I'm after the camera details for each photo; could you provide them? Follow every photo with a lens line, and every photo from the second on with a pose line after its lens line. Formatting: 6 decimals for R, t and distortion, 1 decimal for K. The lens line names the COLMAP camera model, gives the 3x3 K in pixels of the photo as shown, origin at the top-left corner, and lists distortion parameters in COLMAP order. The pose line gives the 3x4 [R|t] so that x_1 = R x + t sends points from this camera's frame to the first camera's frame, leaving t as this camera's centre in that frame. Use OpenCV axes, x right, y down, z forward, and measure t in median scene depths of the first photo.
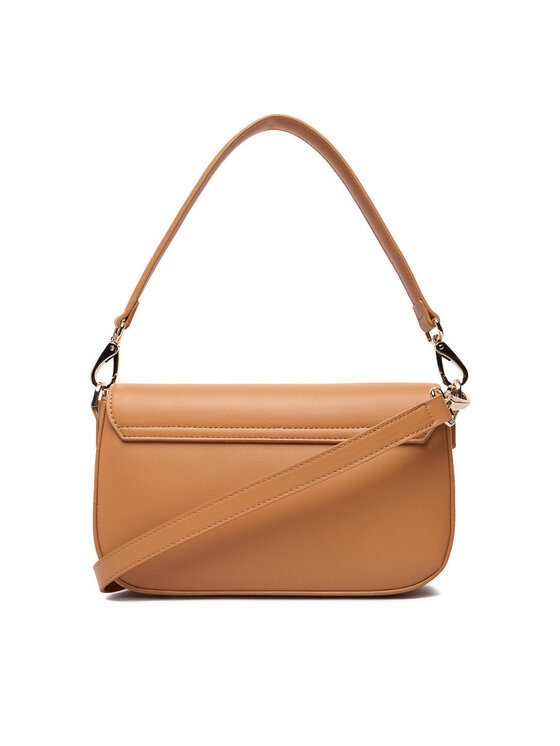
lens RADIAL K [[667.5, 0, 278.8], [0, 667.5, 374.5], [0, 0, 1]] dist [-0.184361, -0.005293]
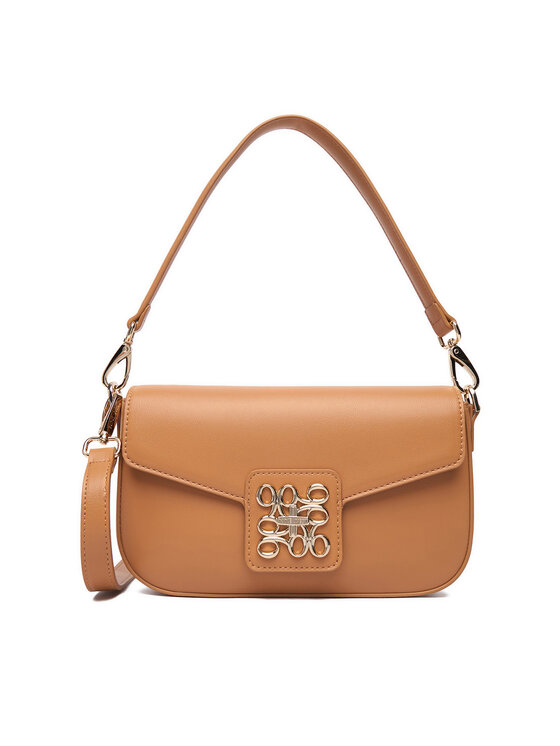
lens RADIAL K [[502.2, 0, 280.5], [0, 502.2, 371.5], [0, 0, 1]] dist [0.002136, -0.002333]
pose [[0.994296, 0.010072, -0.106184, 0.072161], [-0.011760, 0.999814, -0.015276, 0.003845], [0.106010, 0.016438, 0.994229, 0.244731]]
